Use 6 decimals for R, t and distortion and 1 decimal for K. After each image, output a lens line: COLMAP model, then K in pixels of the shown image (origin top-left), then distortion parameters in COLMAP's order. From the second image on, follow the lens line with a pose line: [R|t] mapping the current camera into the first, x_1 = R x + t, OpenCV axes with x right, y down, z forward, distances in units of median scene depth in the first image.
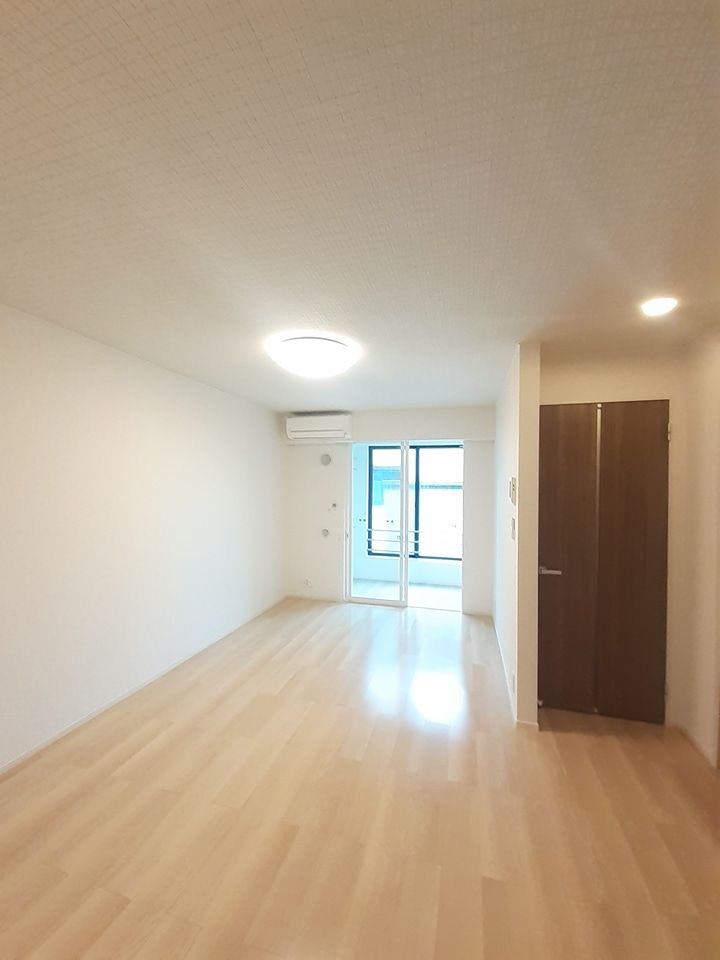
lens RADIAL K [[389.3, 0, 358.4], [0, 389.3, 480.6], [0, 0, 1]] dist [-0.031596, -0.001083]
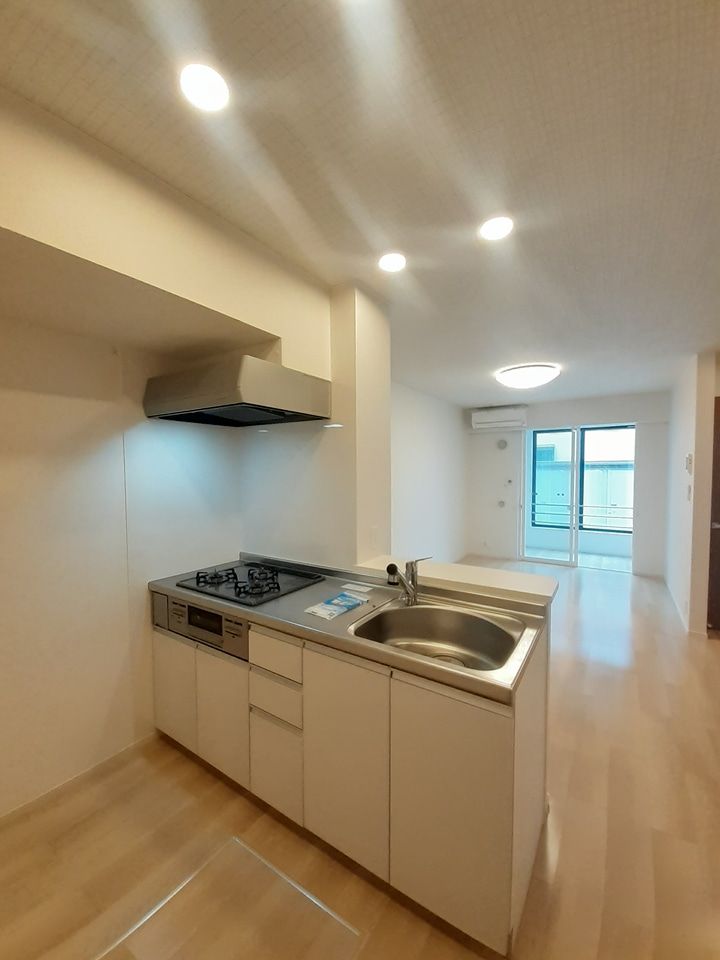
lens RADIAL K [[389.3, 0, 338.1], [0, 389.3, 485.5], [0, 0, 1]] dist [-0.031596, -0.001083]
pose [[0.935141, -0.002664, -0.354264, -0.145792], [0.022418, 0.998413, 0.051666, 0.000676], [0.353564, -0.056257, 0.933717, -0.349908]]
